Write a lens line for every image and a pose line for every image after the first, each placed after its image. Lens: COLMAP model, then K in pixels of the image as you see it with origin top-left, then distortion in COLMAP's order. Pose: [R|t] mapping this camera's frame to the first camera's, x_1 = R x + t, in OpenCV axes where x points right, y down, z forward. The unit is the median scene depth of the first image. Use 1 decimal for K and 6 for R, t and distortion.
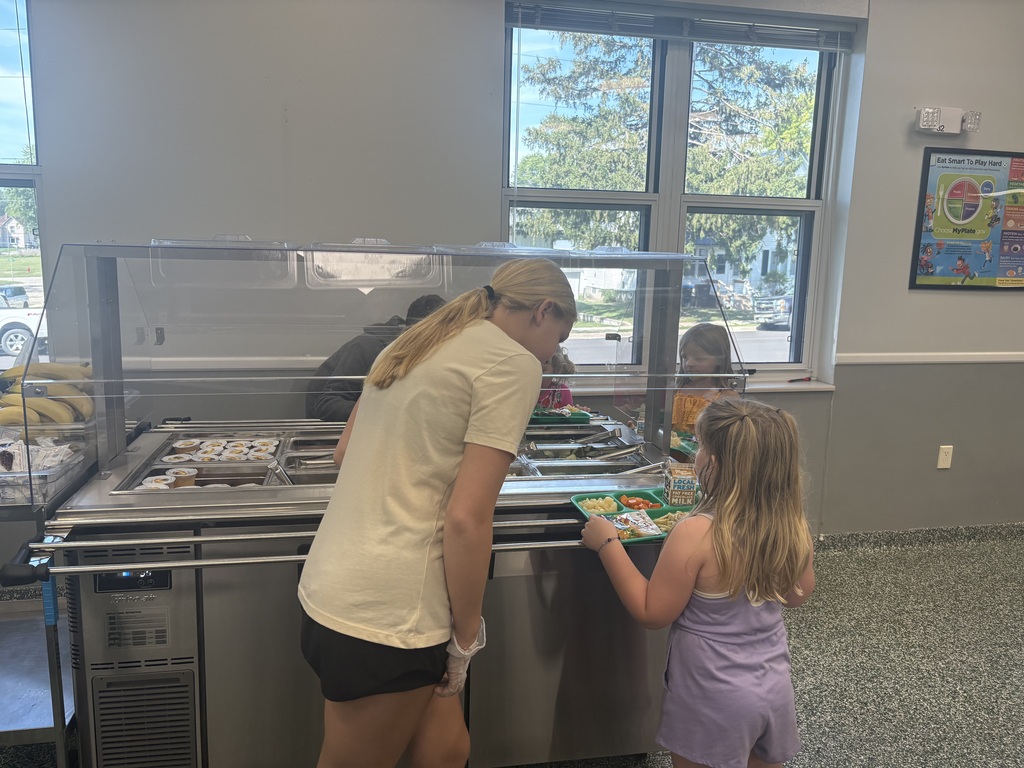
lens RADIAL K [[787.2, 0, 511.9], [0, 787.2, 381.0], [0, 0, 1]] dist [0.011216, 0.002001]
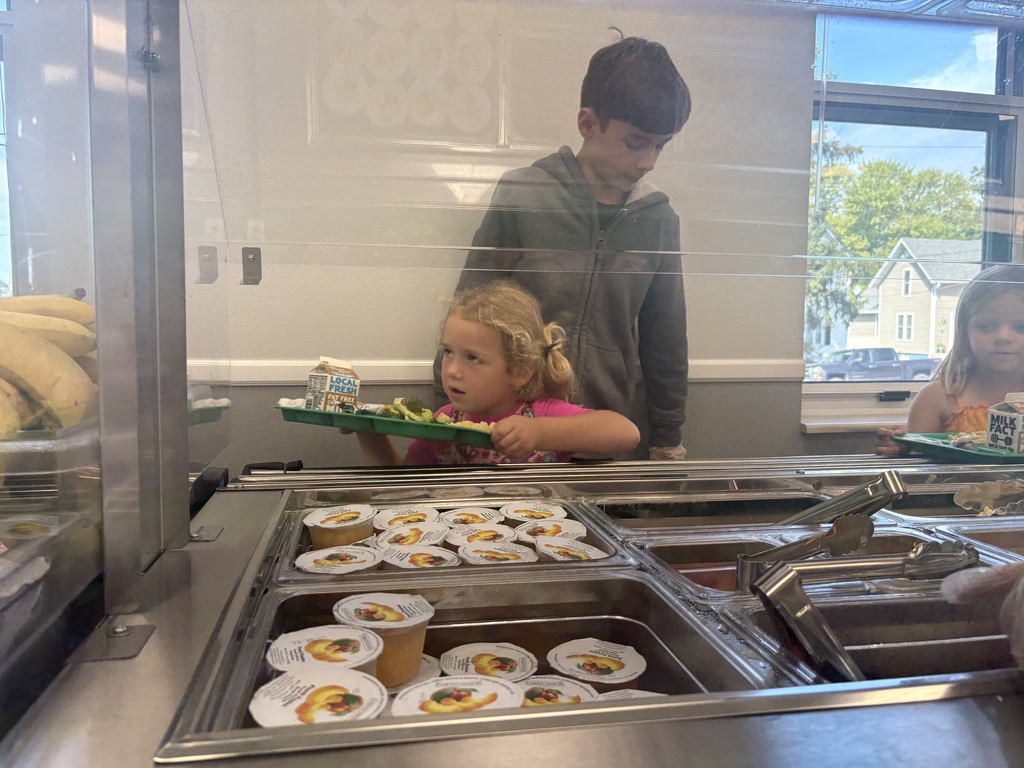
lens RADIAL K [[787.2, 0, 510.4], [0, 787.2, 386.0], [0, 0, 1]] dist [0.011216, 0.002001]
pose [[0.999909, -0.013432, 0.001326, -0.308049], [0.013497, 0.995349, -0.095383, 0.050617], [-0.000039, 0.095393, 0.995440, 0.581080]]
